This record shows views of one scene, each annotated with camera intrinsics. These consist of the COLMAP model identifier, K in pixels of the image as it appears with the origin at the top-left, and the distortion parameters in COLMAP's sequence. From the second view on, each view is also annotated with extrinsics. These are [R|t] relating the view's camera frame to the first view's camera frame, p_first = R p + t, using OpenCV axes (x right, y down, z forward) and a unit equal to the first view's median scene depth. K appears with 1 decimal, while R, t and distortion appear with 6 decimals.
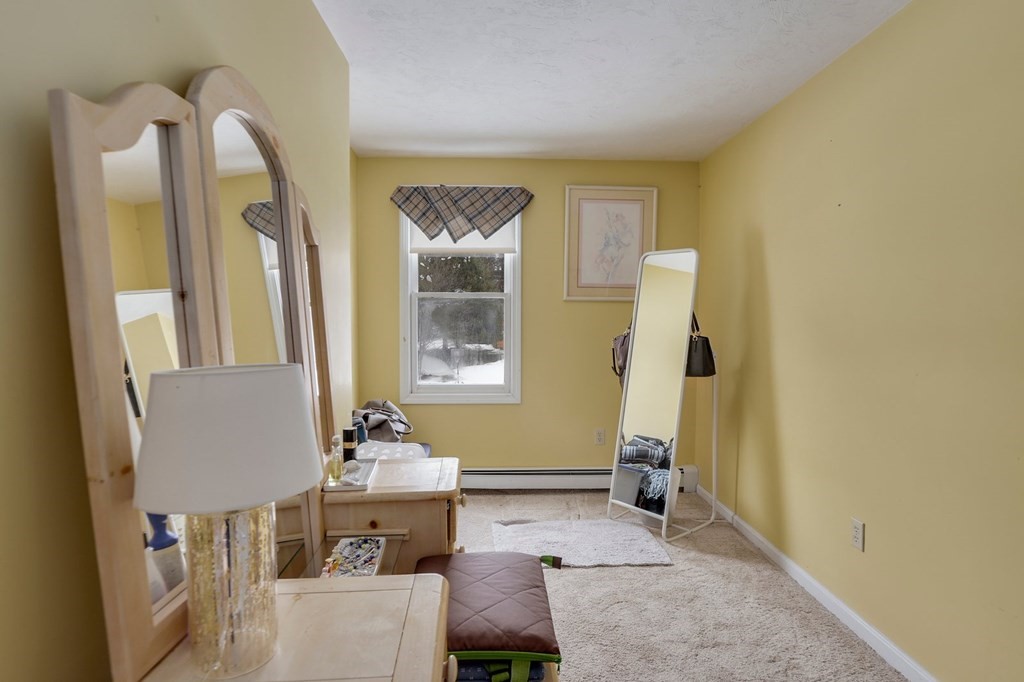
lens RADIAL K [[505.3, 0, 510.4], [0, 505.3, 333.7], [0, 0, 1]] dist [-0.025636, 0.000708]
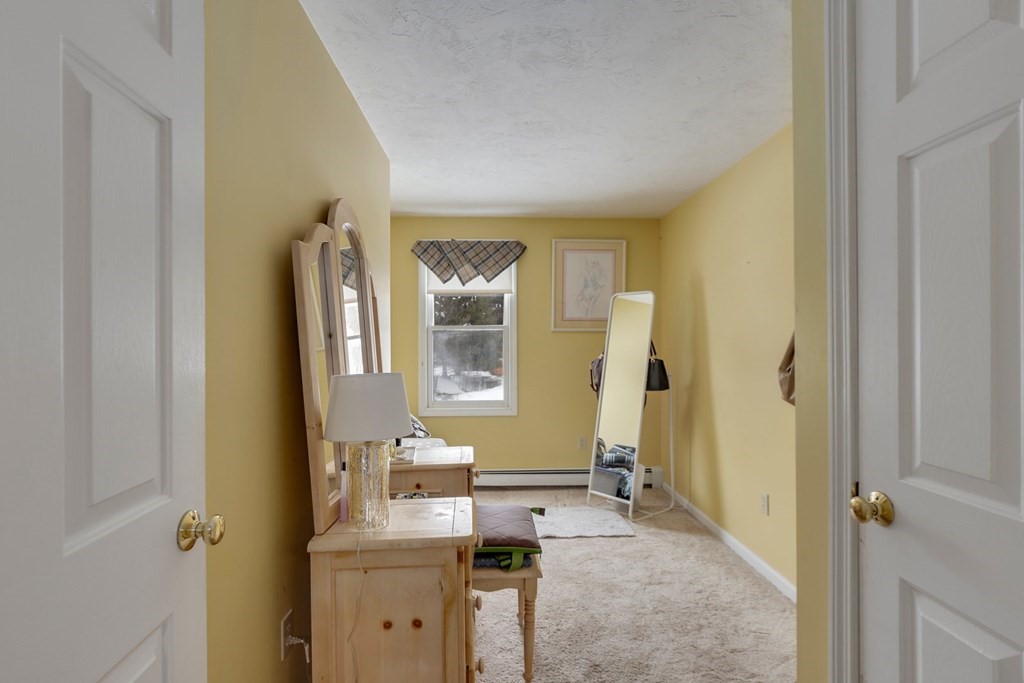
lens RADIAL K [[505.3, 0, 510.4], [0, 505.3, 334.2], [0, 0, 1]] dist [-0.025636, 0.000708]
pose [[0.999960, -0.005762, 0.006803, -0.003852], [0.006106, 0.998644, -0.051696, 0.004854], [-0.006495, 0.051736, 0.998640, -0.258833]]
